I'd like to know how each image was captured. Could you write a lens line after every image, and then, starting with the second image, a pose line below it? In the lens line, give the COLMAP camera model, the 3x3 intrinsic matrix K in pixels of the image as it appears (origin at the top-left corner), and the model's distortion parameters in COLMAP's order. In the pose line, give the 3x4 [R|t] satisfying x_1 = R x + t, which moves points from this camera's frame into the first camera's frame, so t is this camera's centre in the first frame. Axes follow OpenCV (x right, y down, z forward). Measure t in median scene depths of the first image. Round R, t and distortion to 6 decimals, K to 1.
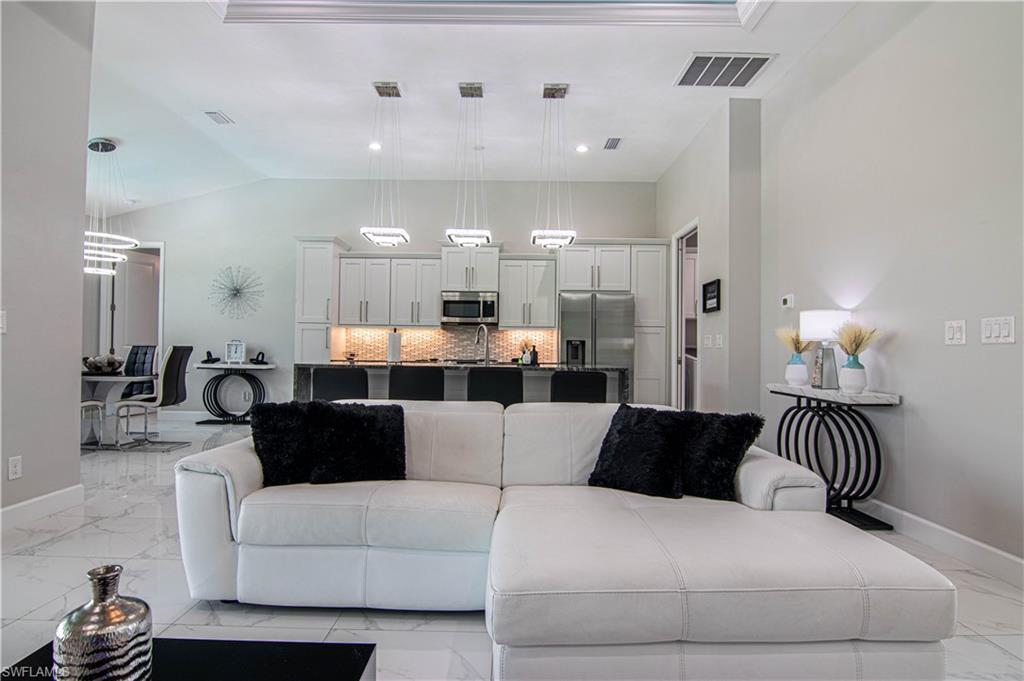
lens RADIAL K [[521.3, 0, 508.5], [0, 521.3, 344.0], [0, 0, 1]] dist [-0.007268, -0.010576]
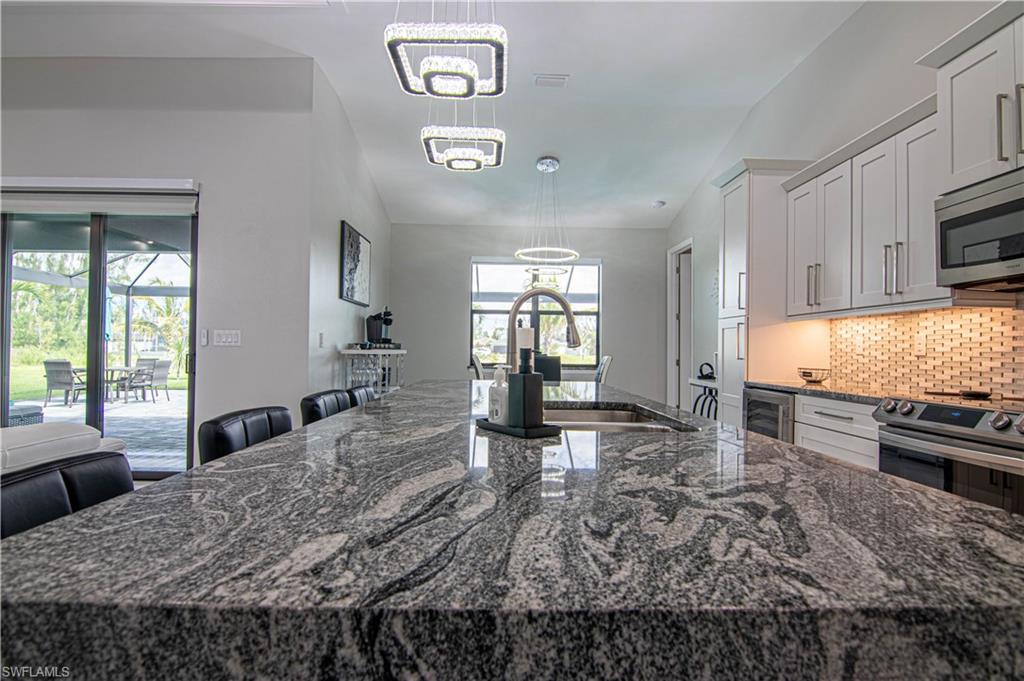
lens RADIAL K [[521.3, 0, 508.5], [0, 521.3, 344.0], [0, 0, 1]] dist [-0.007268, -0.010576]
pose [[0.031024, -0.026445, -0.999169, 0.227134], [-0.000935, 0.999649, -0.026487, 0.006175], [0.999518, 0.001756, 0.030989, 0.791399]]
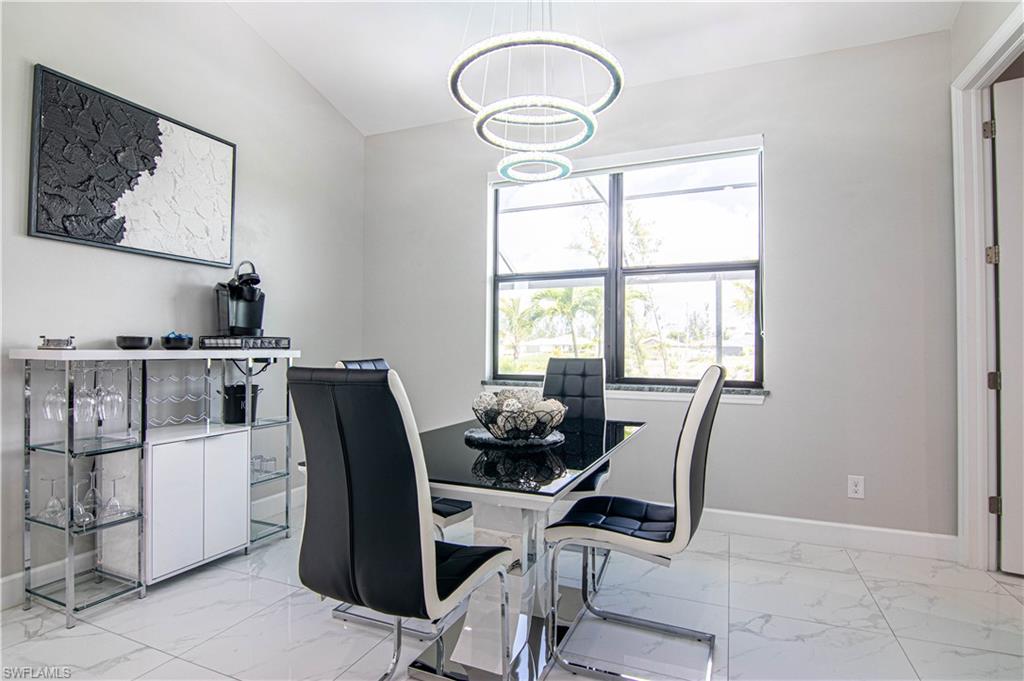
lens RADIAL K [[521.3, 0, 508.5], [0, 521.3, 344.0], [0, 0, 1]] dist [-0.007268, -0.010576]
pose [[-0.383684, -0.027883, -0.923044, -0.387833], [-0.000738, 0.999553, -0.029888, 0.000122], [0.923464, -0.010786, -0.383533, 1.002521]]
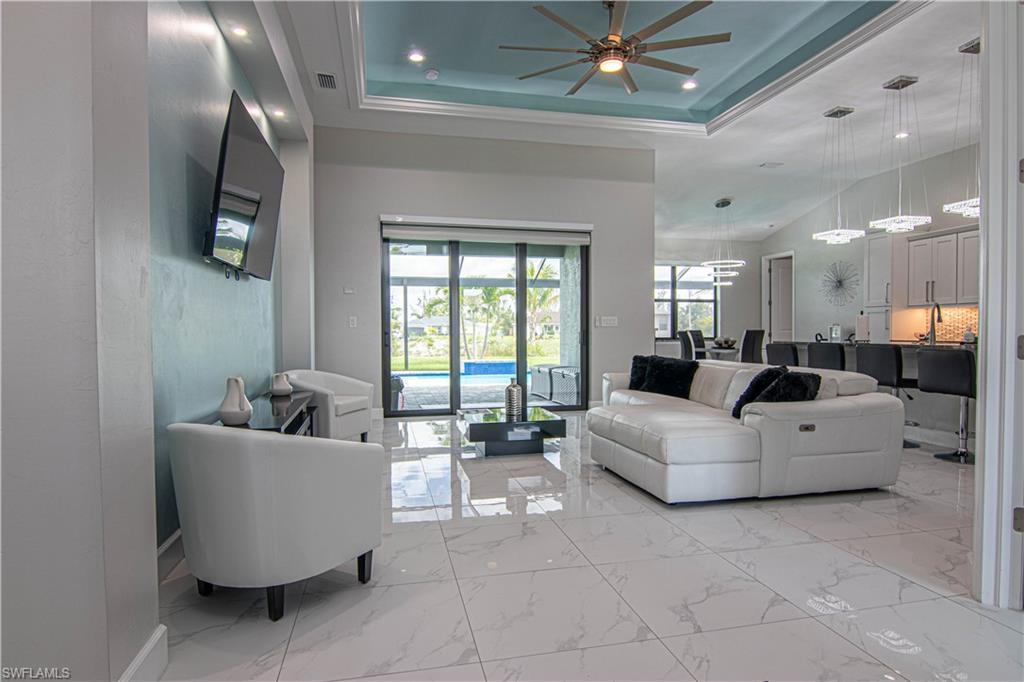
lens RADIAL K [[560.3, 0, 512.0], [0, 560.3, 341.0], [0, 0, 1]] dist [0.035289, -0.066468]
pose [[0.232043, 0.000377, -0.972705, 0.654953], [0.020517, 0.999776, 0.005282, 0.010789], [0.972489, -0.021182, 0.231984, -0.031268]]
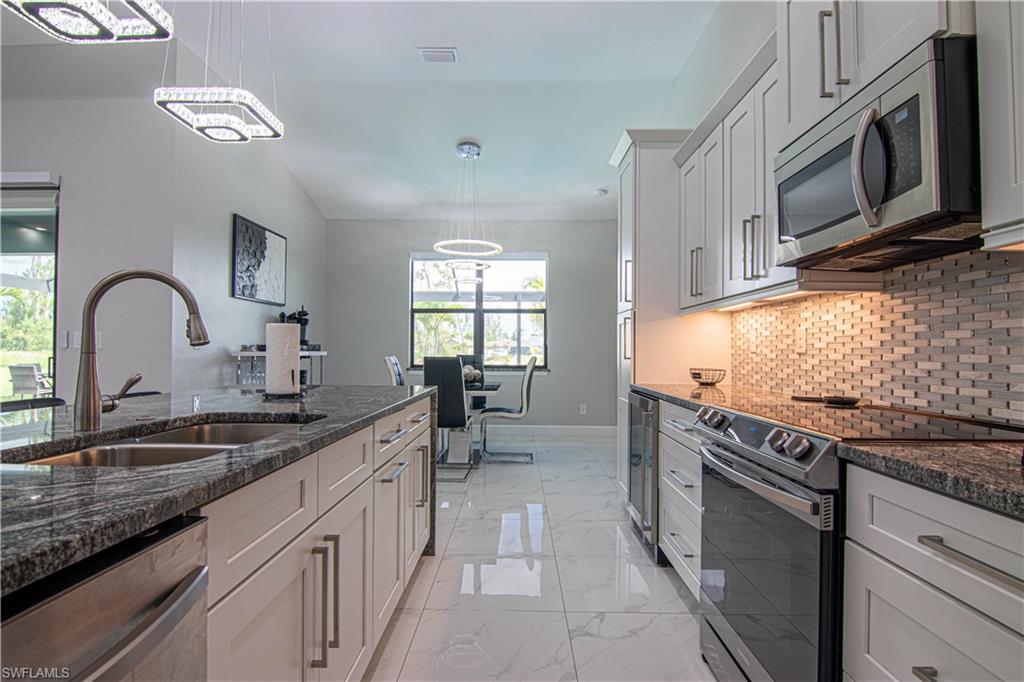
lens RADIAL K [[521.3, 0, 508.5], [0, 521.3, 344.5], [0, 0, 1]] dist [-0.007268, -0.010576]
pose [[-0.010394, -0.027697, -0.999562, 0.163994], [0.006306, 0.999595, -0.027763, 0.007008], [0.999926, -0.006592, -0.010215, 0.965255]]
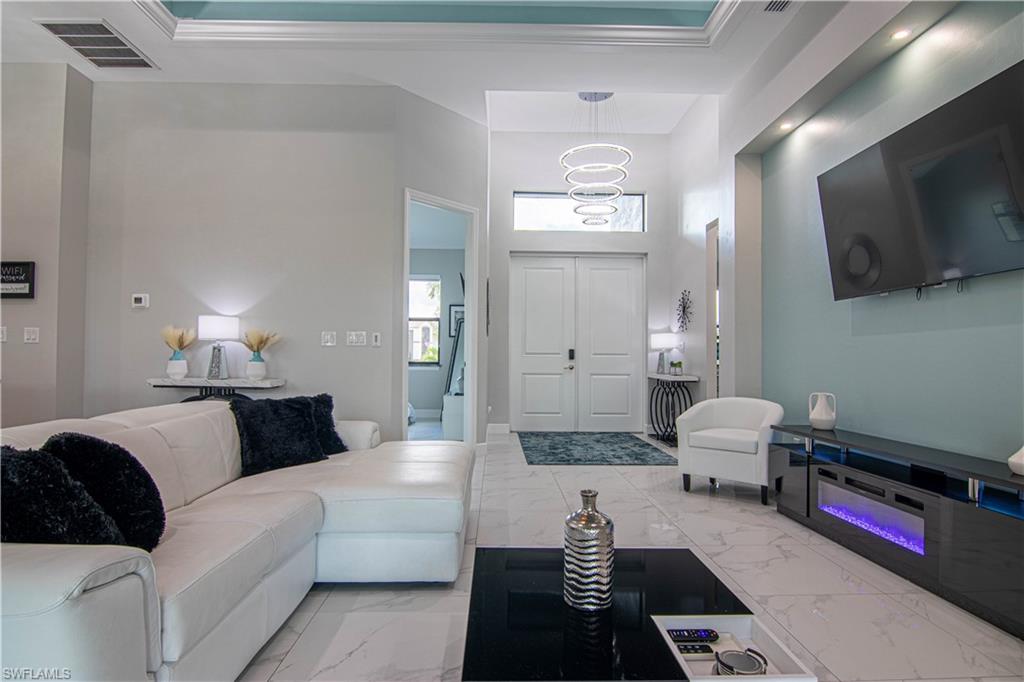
lens RADIAL K [[521.3, 0, 508.5], [0, 521.3, 344.5], [0, 0, 1]] dist [-0.007268, -0.010576]
pose [[-0.029654, 0.009734, 0.999513, -0.375971], [-0.024143, 0.999654, -0.010451, 0.000196], [-0.999269, -0.024441, -0.029409, 0.203077]]
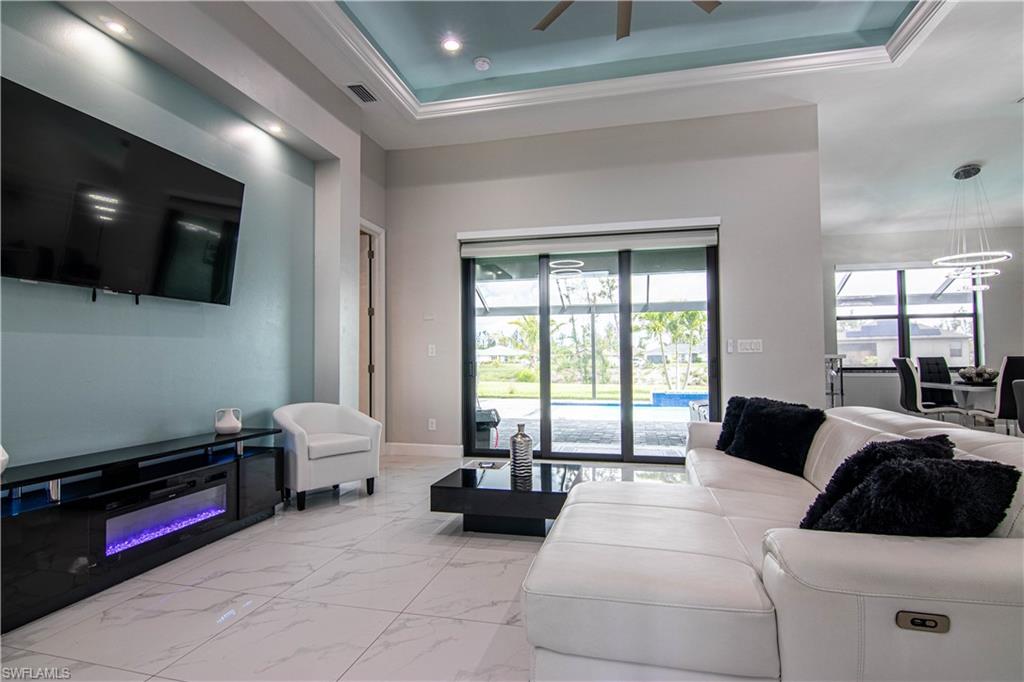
lens RADIAL K [[521.3, 0, 508.5], [0, 521.3, 344.5], [0, 0, 1]] dist [-0.007268, -0.010576]
pose [[-0.229260, -0.044057, -0.972368, 0.411344], [0.016205, 0.998664, -0.049069, 0.011212], [0.973230, -0.027007, -0.228240, 0.268446]]
